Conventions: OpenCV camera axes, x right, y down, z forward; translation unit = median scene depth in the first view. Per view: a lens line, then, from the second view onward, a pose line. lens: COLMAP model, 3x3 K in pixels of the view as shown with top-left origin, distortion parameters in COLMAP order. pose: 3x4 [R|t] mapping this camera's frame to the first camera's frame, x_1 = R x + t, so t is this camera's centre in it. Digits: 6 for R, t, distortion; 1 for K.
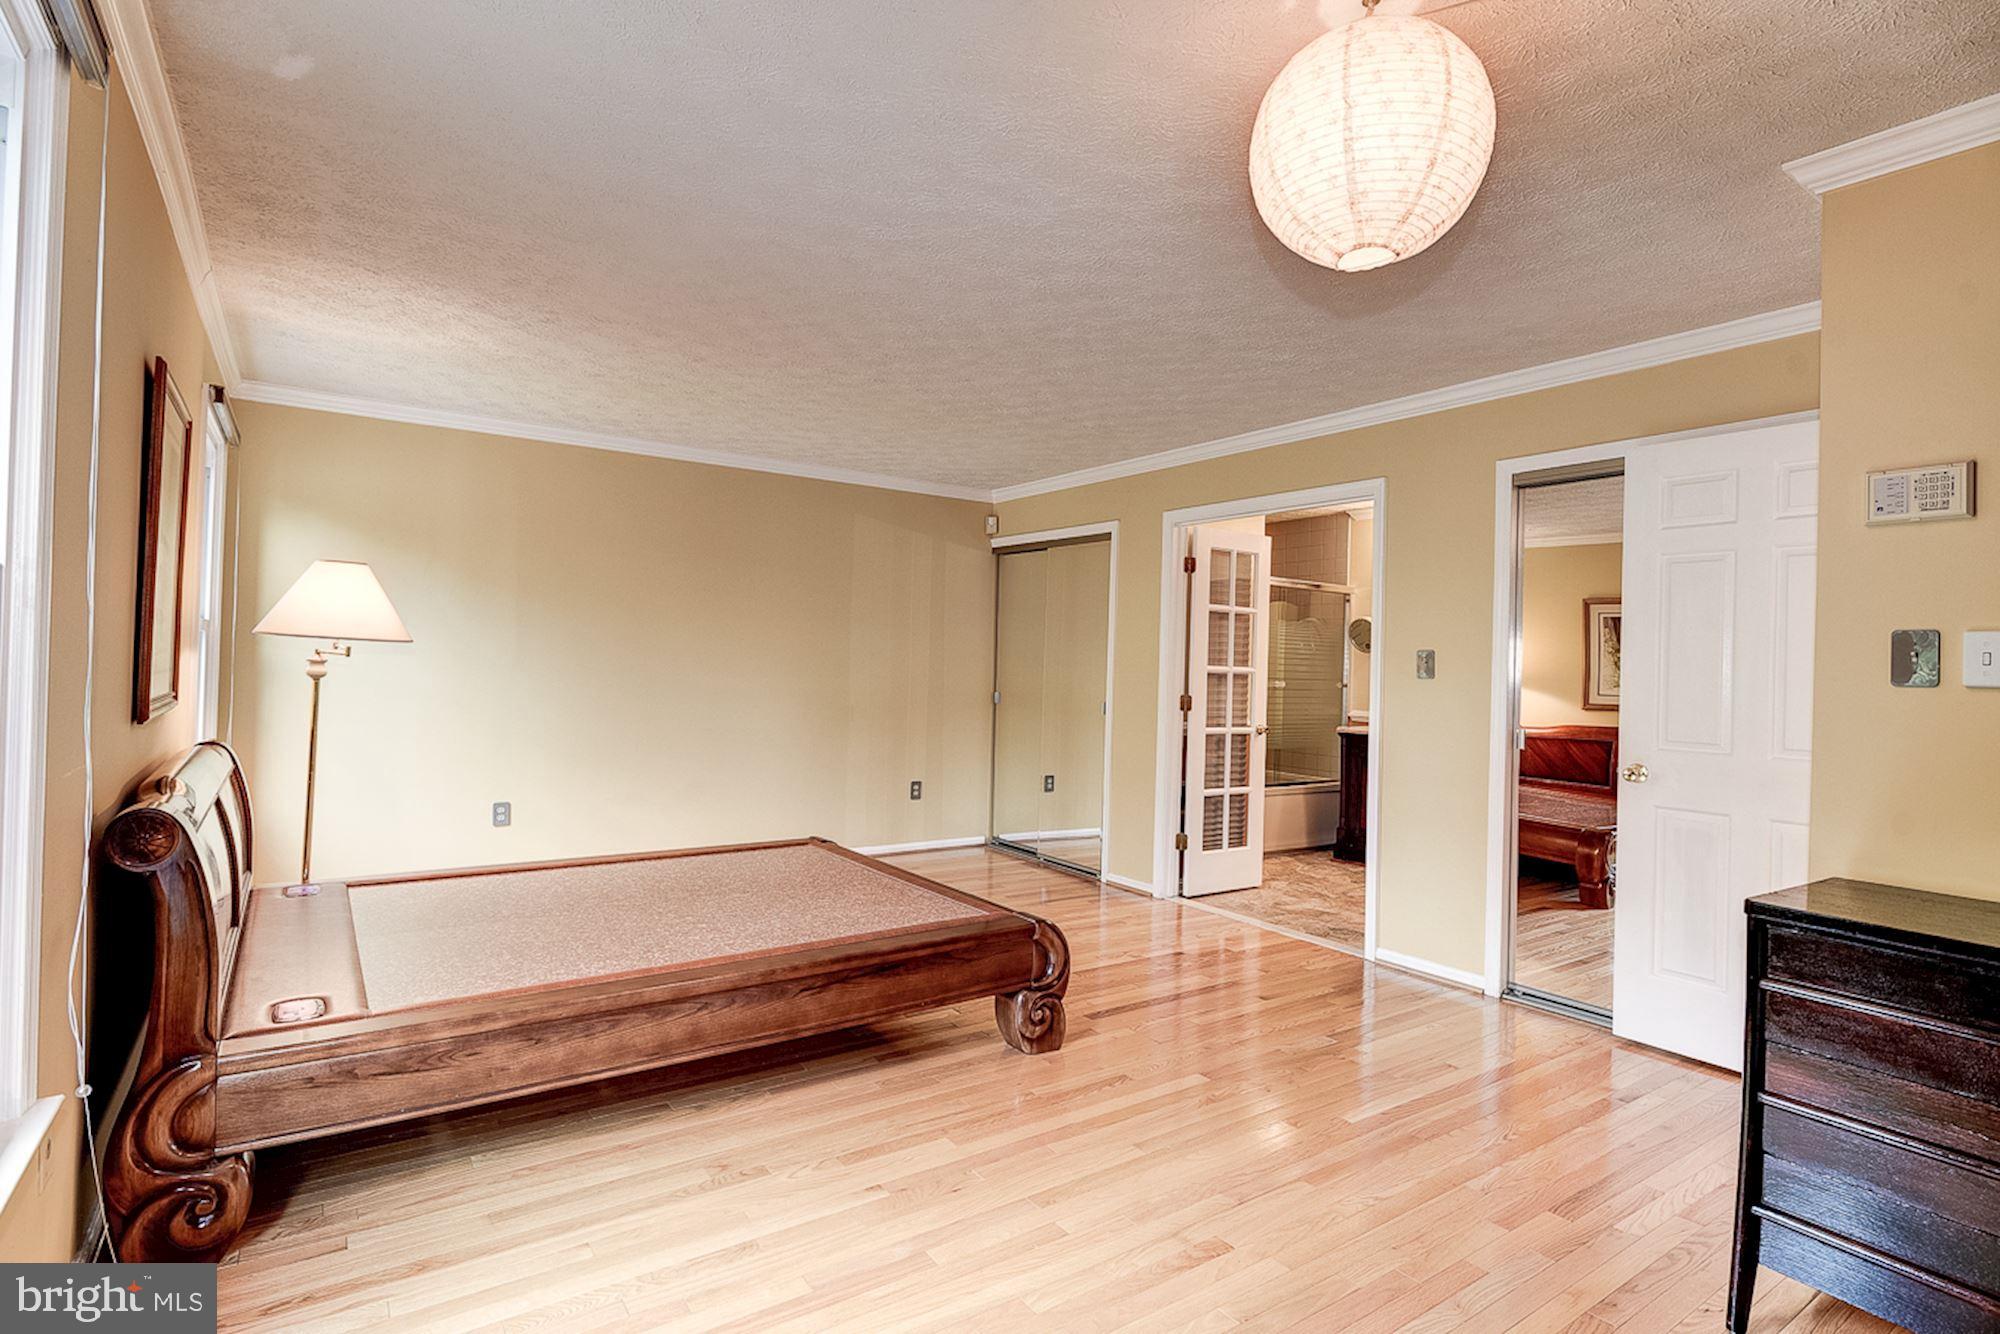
lens RADIAL K [[988.4, 0, 994.4], [0, 988.4, 656.8], [0, 0, 1]] dist [-0.010948, -0.000282]
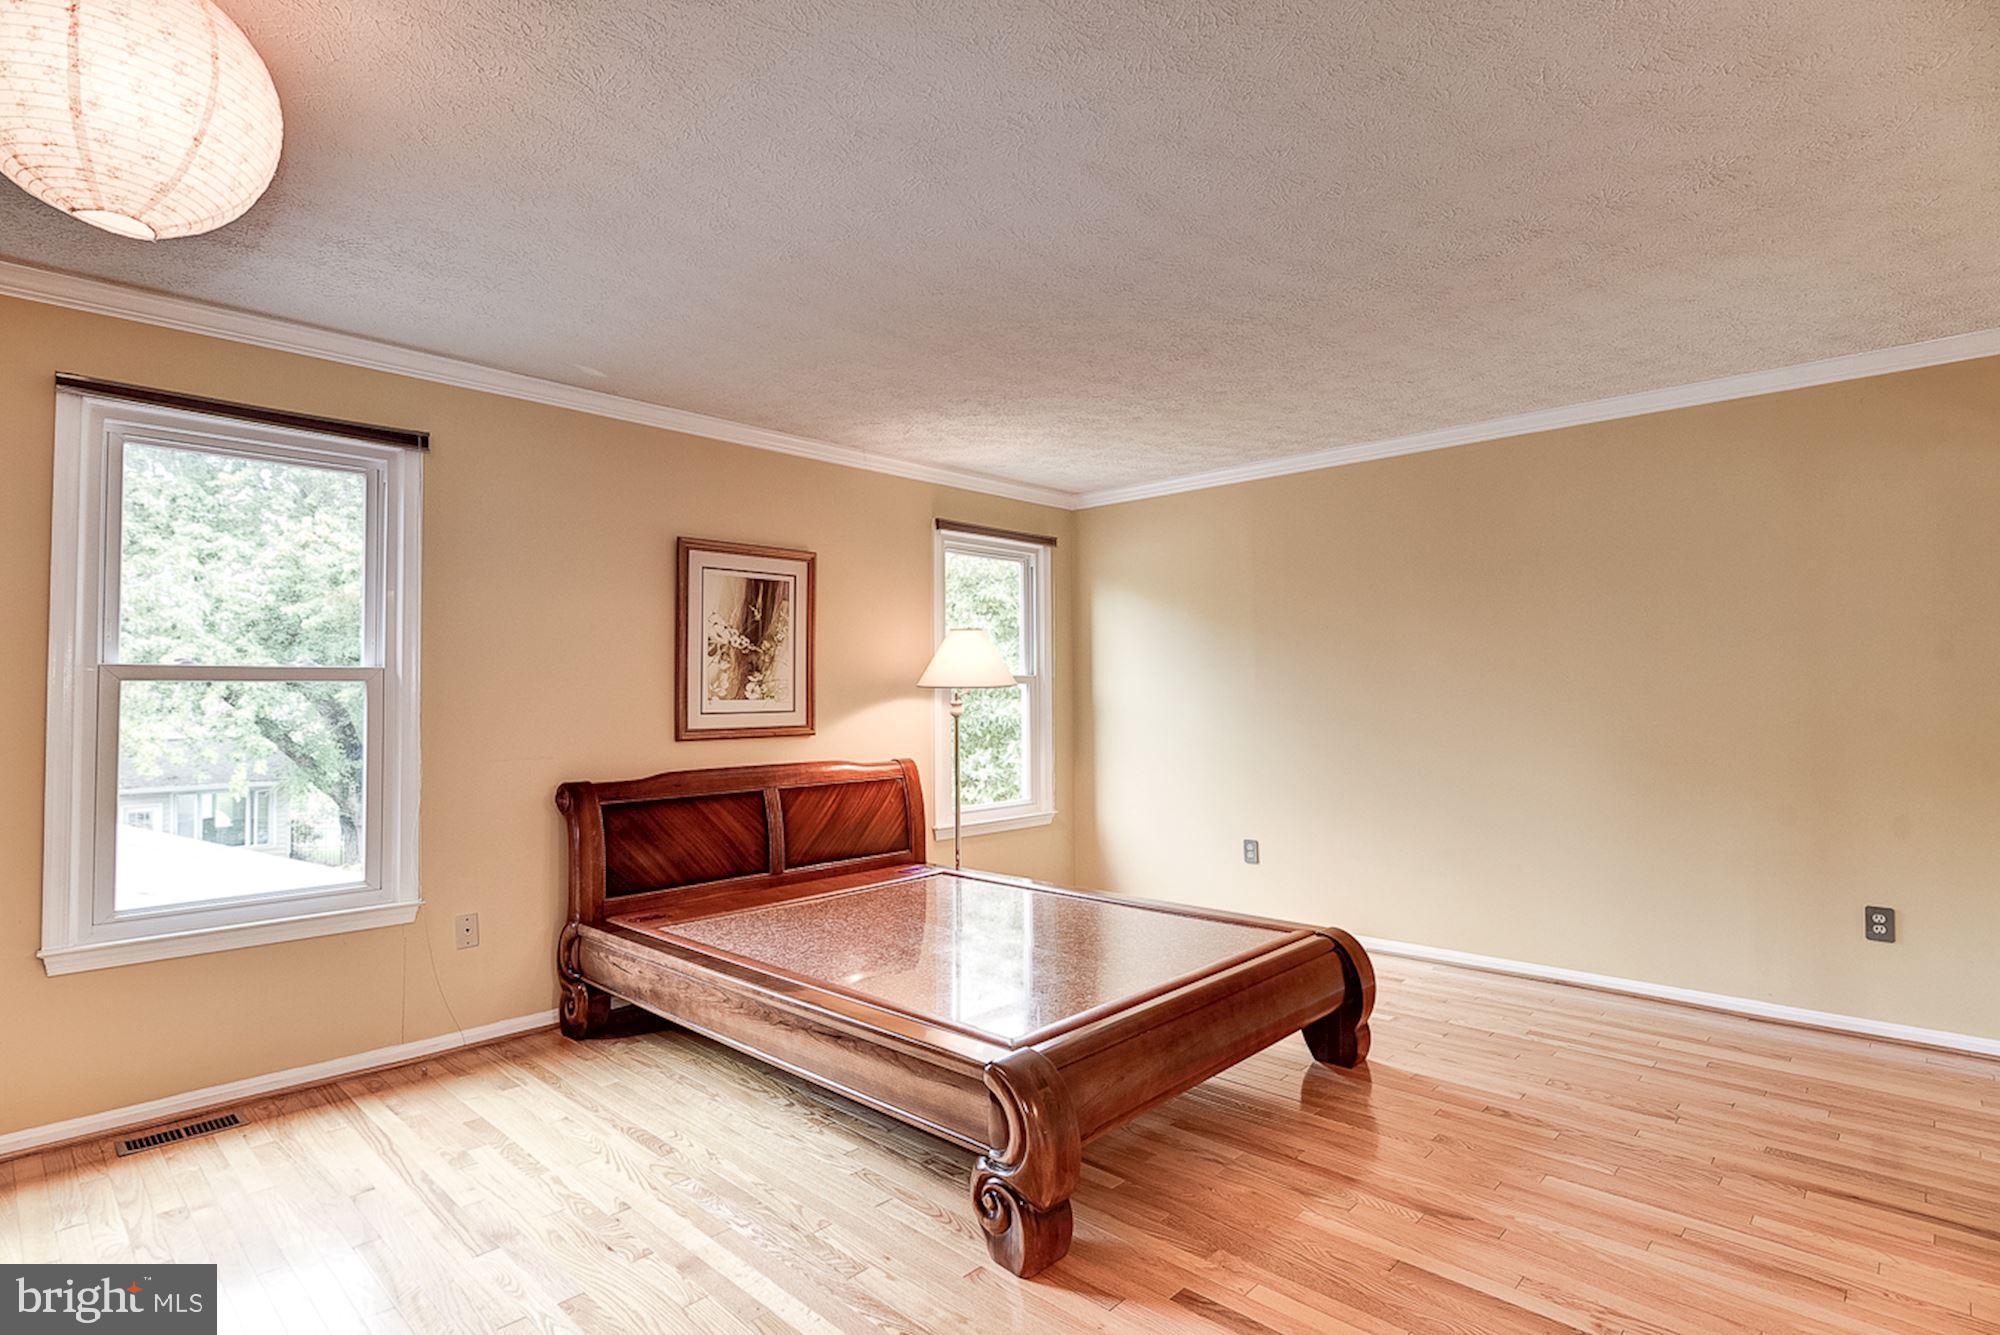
lens RADIAL K [[988.4, 0, 994.4], [0, 988.4, 657.3], [0, 0, 1]] dist [-0.010948, -0.000282]
pose [[0.198077, -0.065897, -0.977969, 0.642145], [0.020223, 0.997800, -0.063137, 0.026345], [0.979978, -0.007272, 0.198974, 0.758679]]
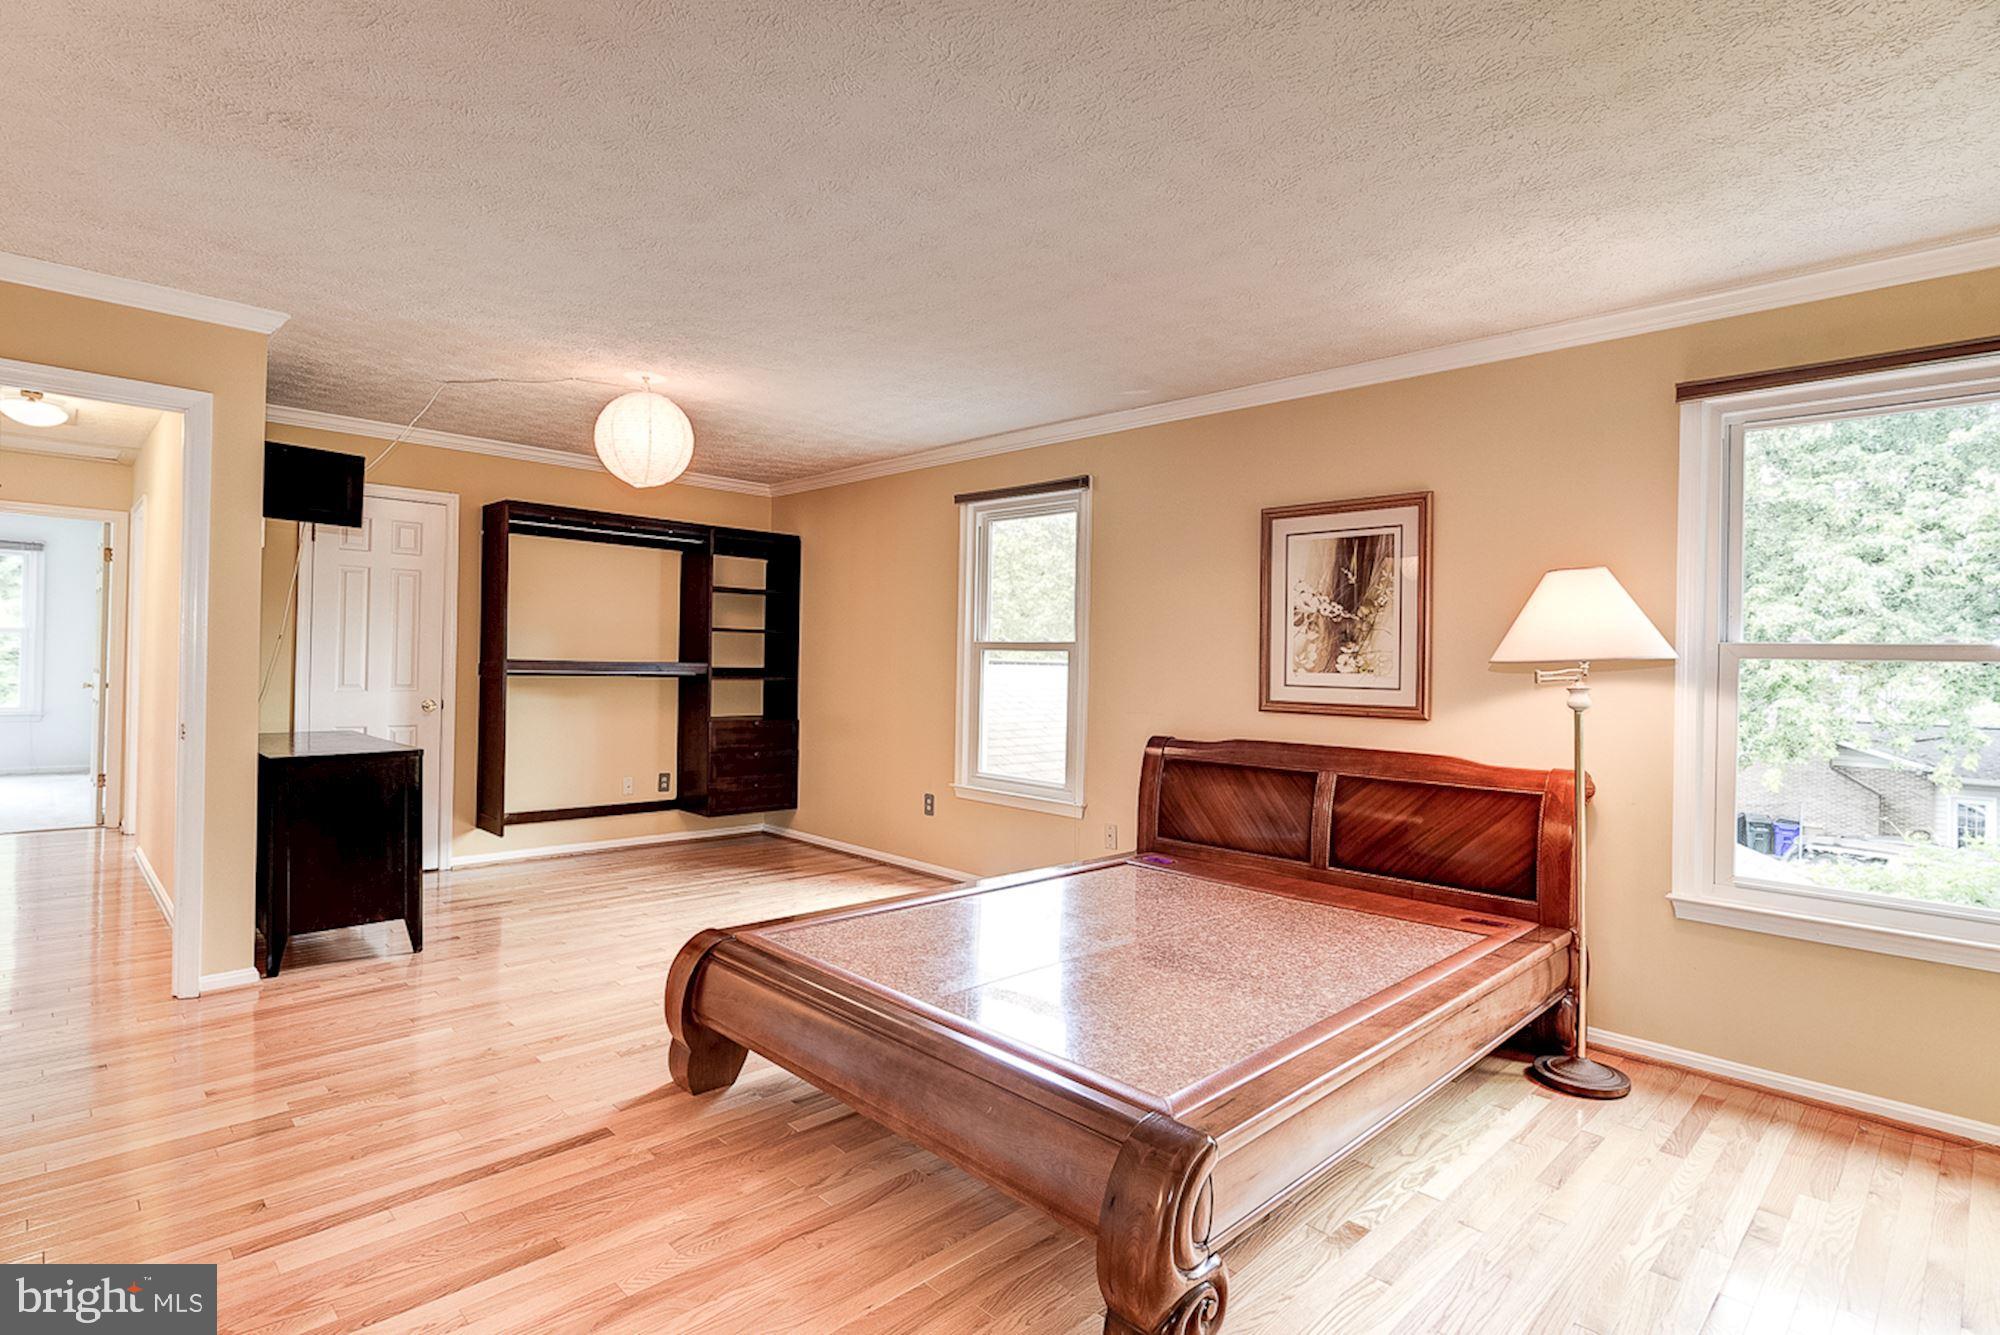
lens RADIAL K [[988.4, 0, 994.4], [0, 988.4, 657.3], [0, 0, 1]] dist [-0.010948, -0.000282]
pose [[-0.983331, -0.052865, -0.173969, -0.036590], [-0.051119, 0.998587, -0.014506, 0.013595], [0.174490, -0.005371, -0.984644, 1.707620]]
